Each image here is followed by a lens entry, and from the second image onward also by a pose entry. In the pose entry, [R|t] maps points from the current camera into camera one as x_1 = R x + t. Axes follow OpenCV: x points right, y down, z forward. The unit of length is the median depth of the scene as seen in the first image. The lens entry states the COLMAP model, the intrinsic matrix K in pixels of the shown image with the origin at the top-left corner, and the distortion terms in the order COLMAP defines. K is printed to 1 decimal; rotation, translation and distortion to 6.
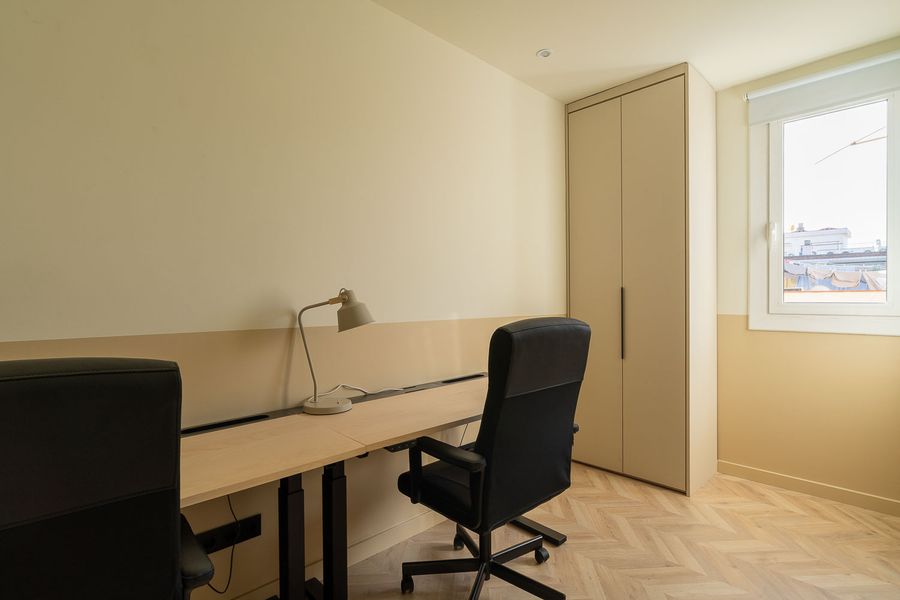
lens RADIAL K [[445.2, 0, 450.0], [0, 445.2, 300.0], [0, 0, 1]] dist [0.001000, 0.000976]
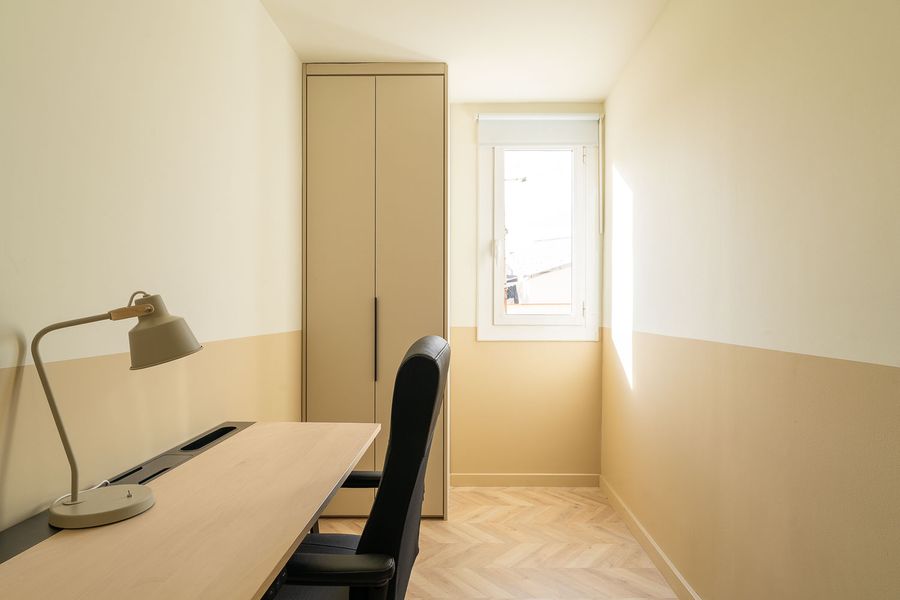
lens RADIAL K [[499.8, 0, 452.5], [0, 499.8, 305.6], [0, 0, 1]] dist [0.000597, 0.000055]
pose [[0.705240, 0.009852, 0.708900, -0.222219], [0.000717, 0.999893, -0.014609, 0.001696], [-0.708968, 0.010811, 0.705158, 0.249321]]
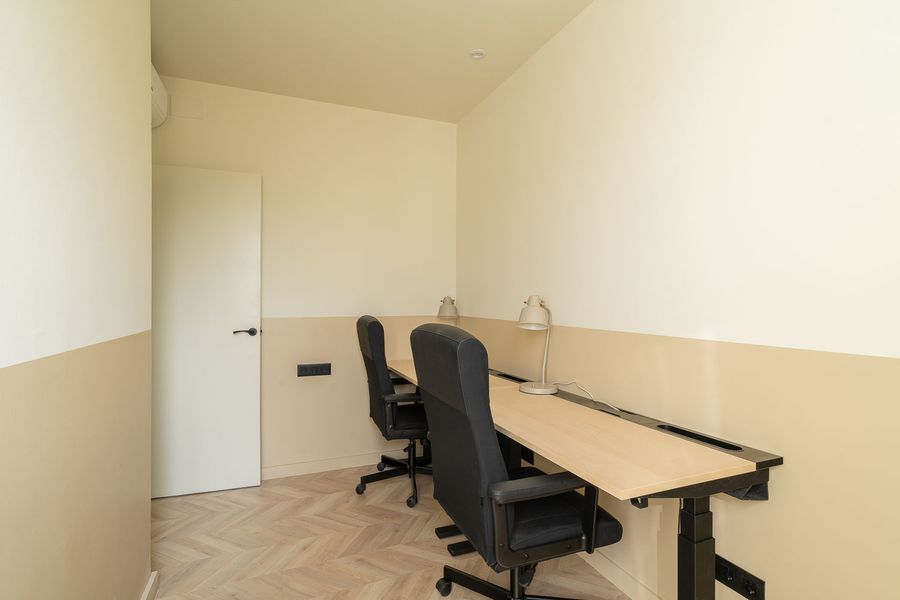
lens RADIAL K [[445.2, 0, 450.0], [0, 445.2, 300.0], [0, 0, 1]] dist [0.001000, 0.000976]
pose [[-0.367721, -0.004552, -0.929925, 1.333479], [-0.003609, 0.999987, -0.003468, -0.018963], [0.929929, 0.002081, -0.367733, 1.599831]]
